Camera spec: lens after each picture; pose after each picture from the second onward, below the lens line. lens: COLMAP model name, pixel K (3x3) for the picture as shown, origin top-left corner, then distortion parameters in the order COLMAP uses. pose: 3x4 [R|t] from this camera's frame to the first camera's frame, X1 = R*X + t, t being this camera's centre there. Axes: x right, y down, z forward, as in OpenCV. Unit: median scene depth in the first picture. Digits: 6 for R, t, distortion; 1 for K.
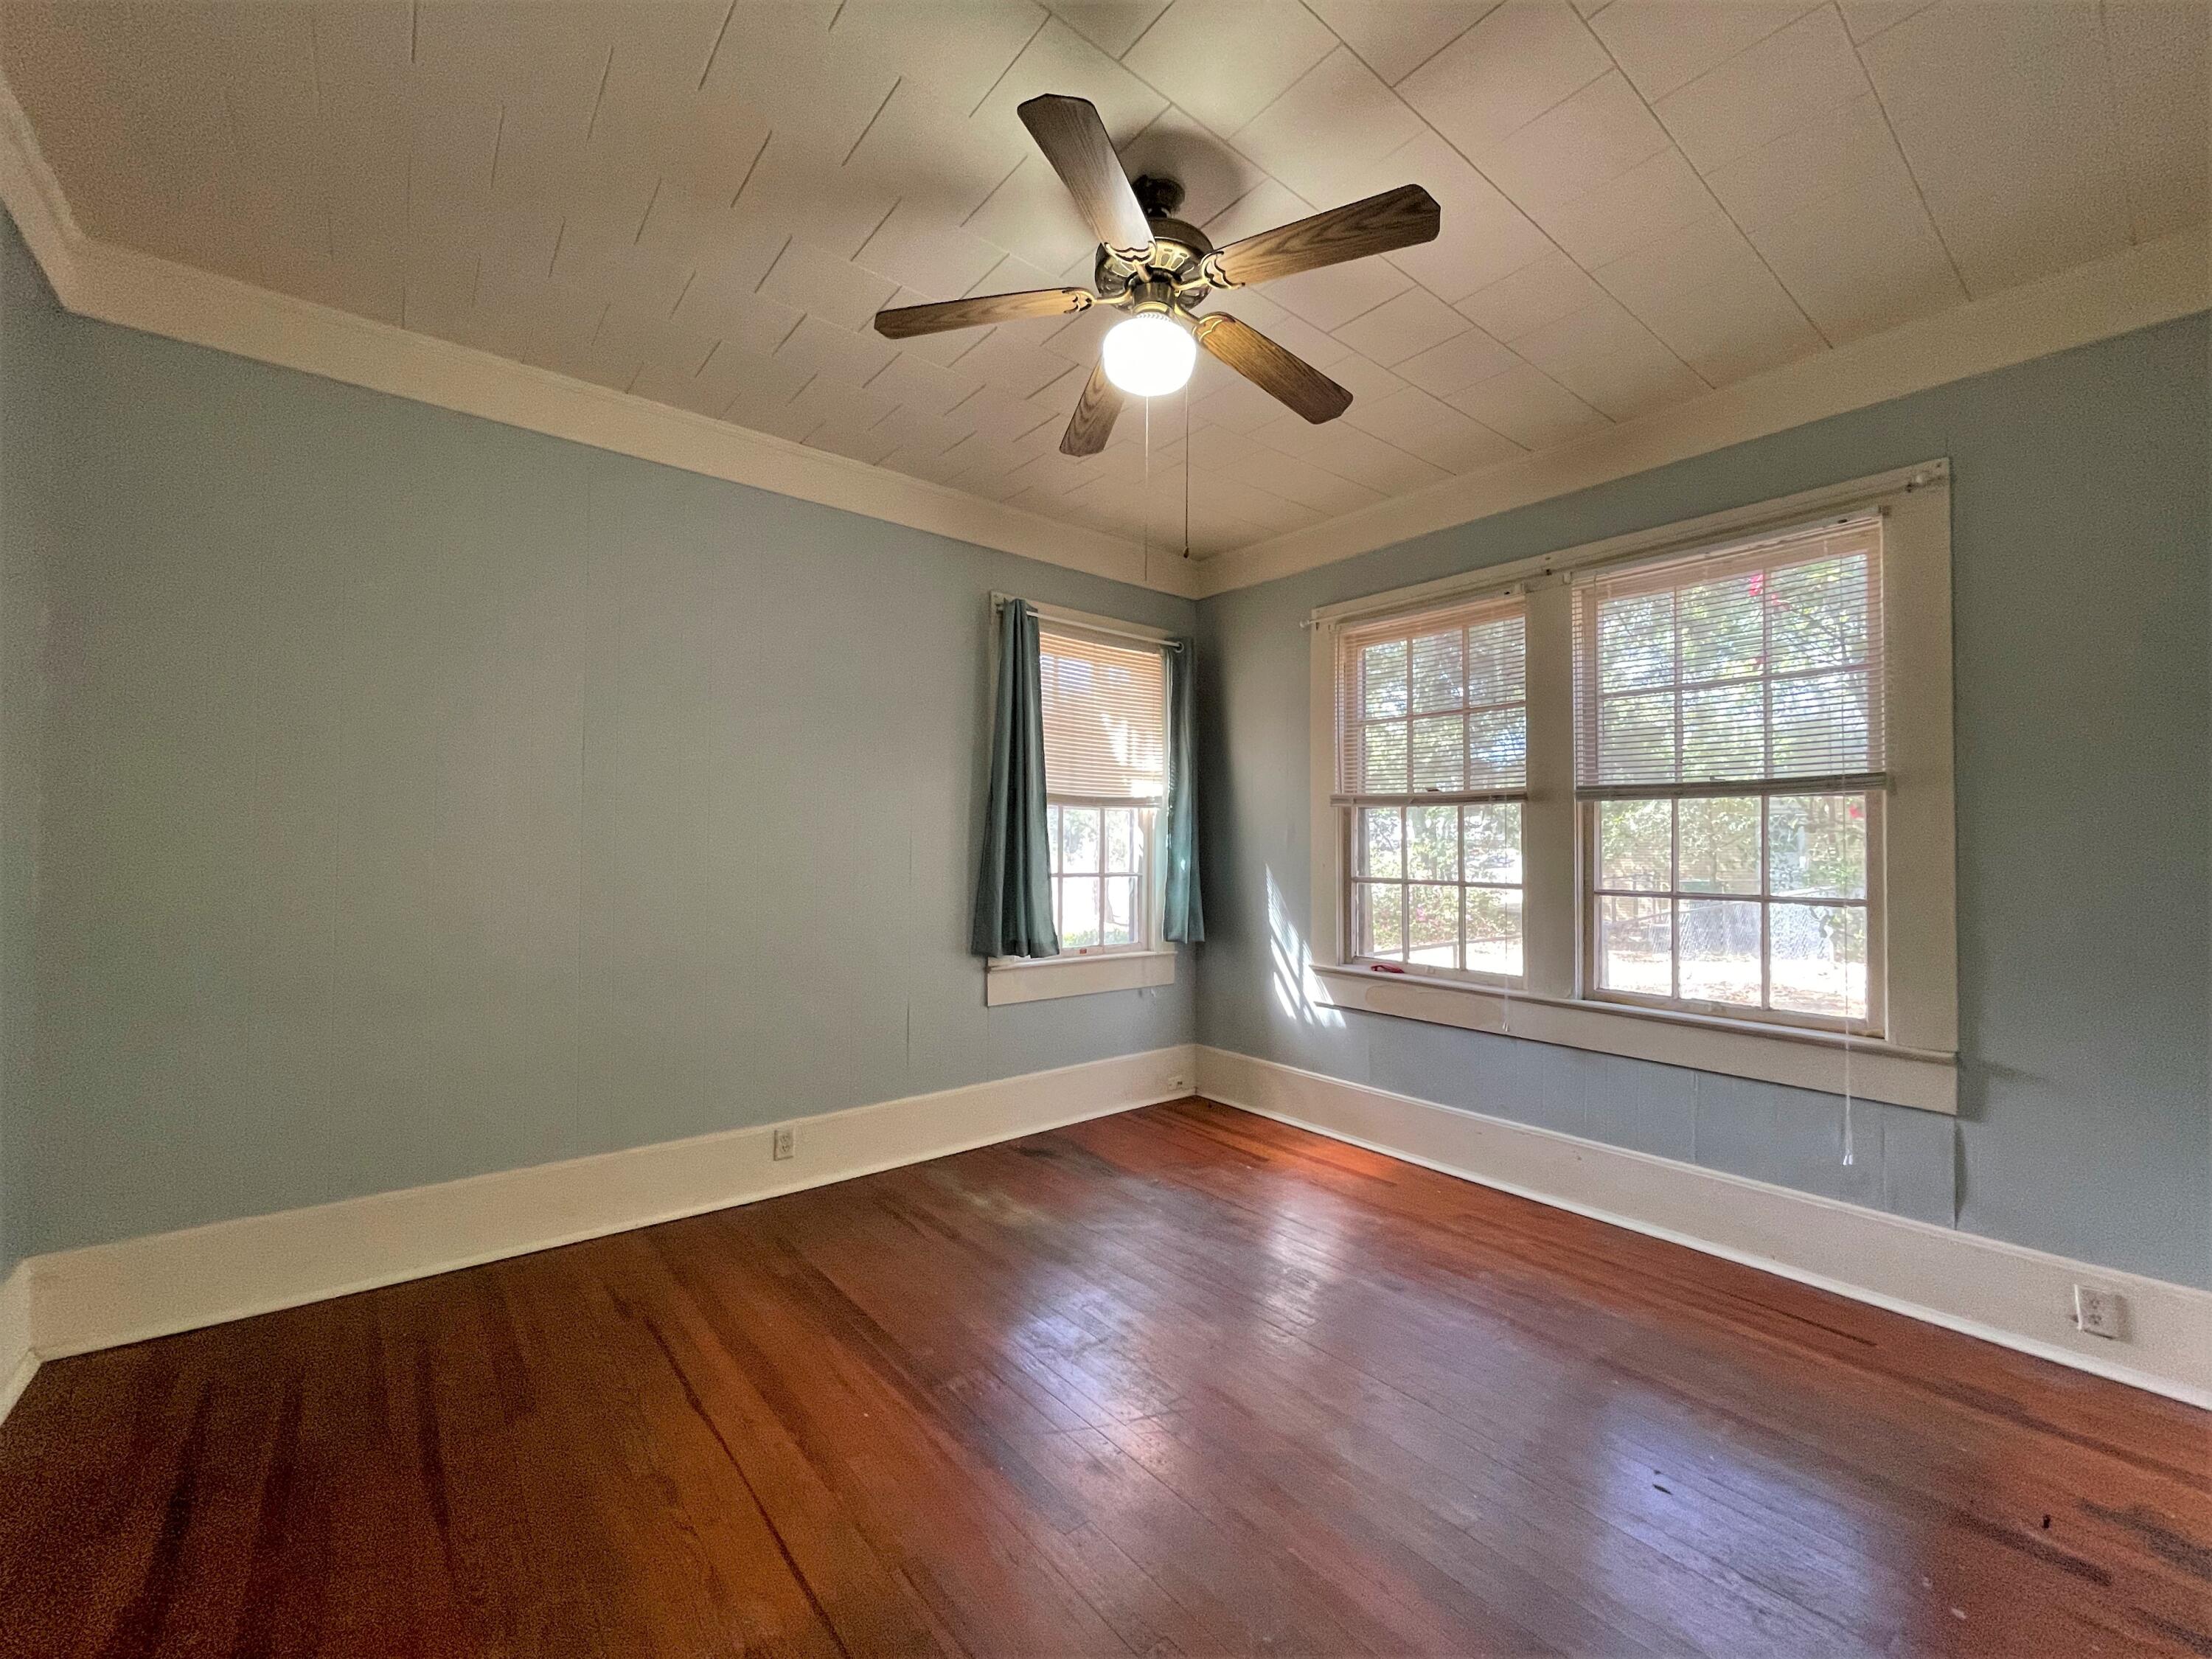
lens RADIAL K [[908.7, 0, 1106.0], [0, 908.7, 829.5], [0, 0, 1]] dist [-0.000498, -0.000427]
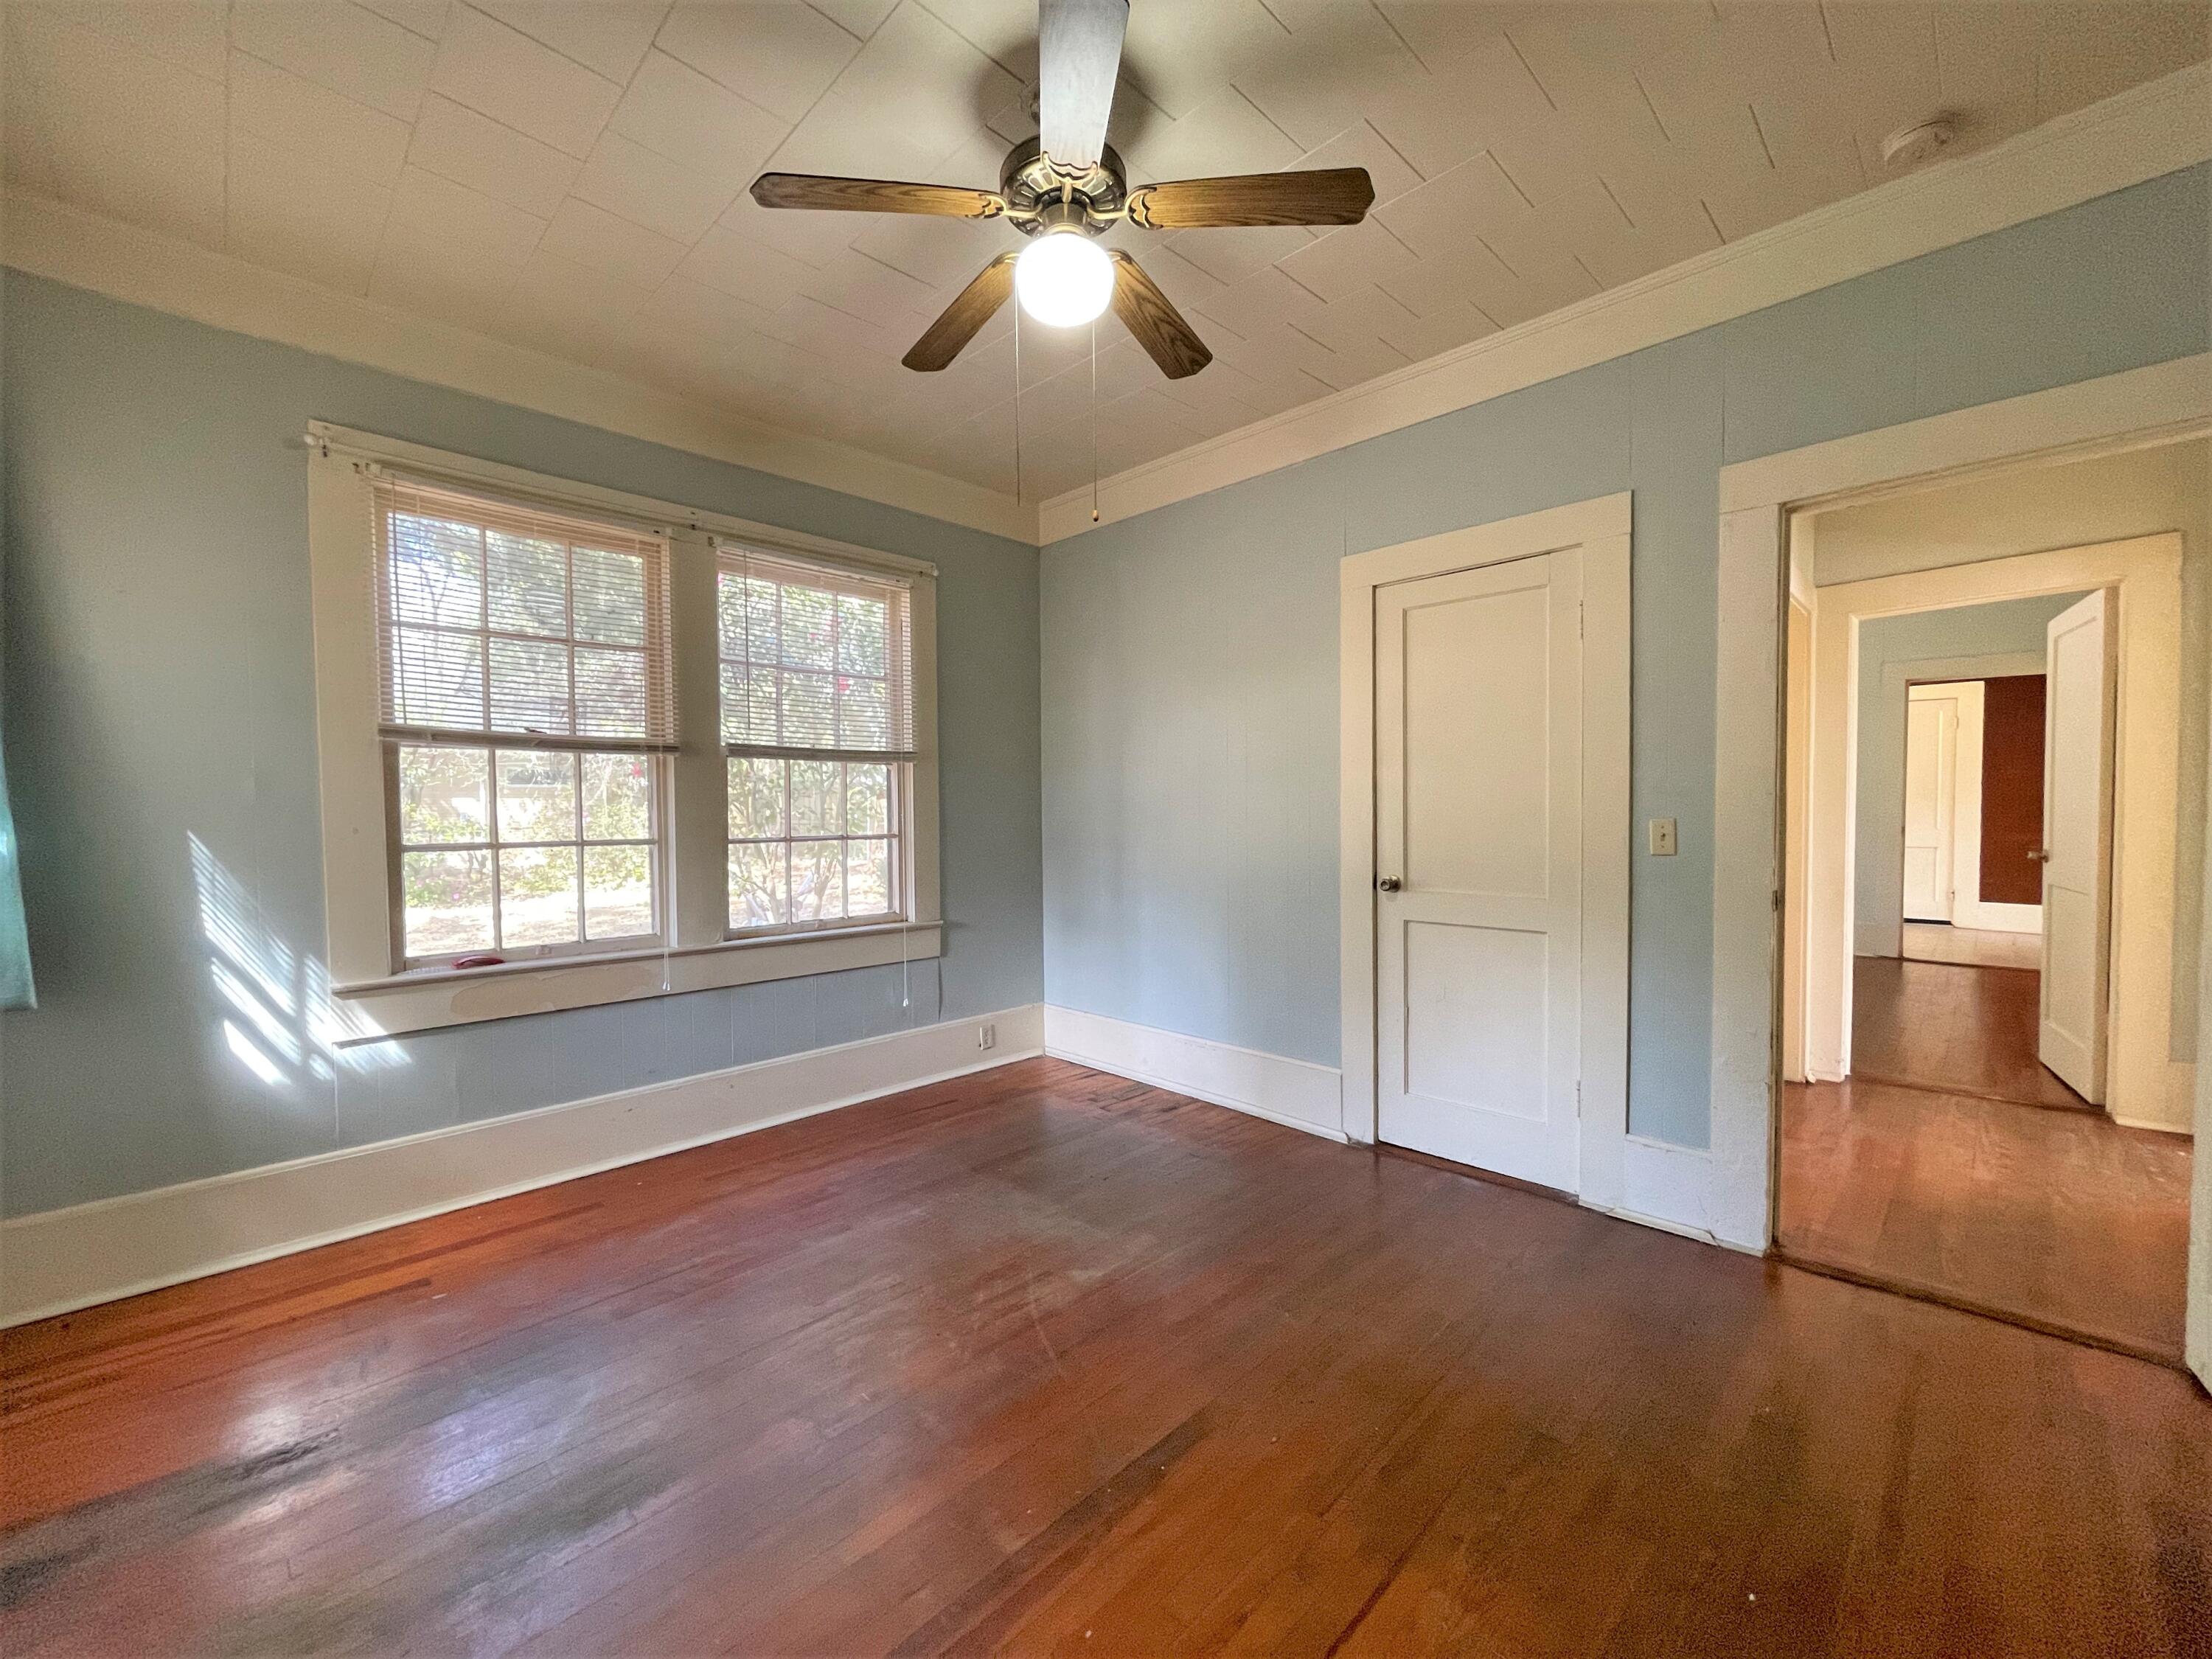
lens RADIAL K [[915.8, 0, 1094.4], [0, 915.8, 830.5], [0, 0, 1]] dist [0.000362, 0.000535]
pose [[-0.114646, -0.048400, 0.992227, -0.556916], [-0.026294, 0.998610, 0.045673, -0.006363], [-0.993058, -0.020854, -0.115759, 0.641224]]
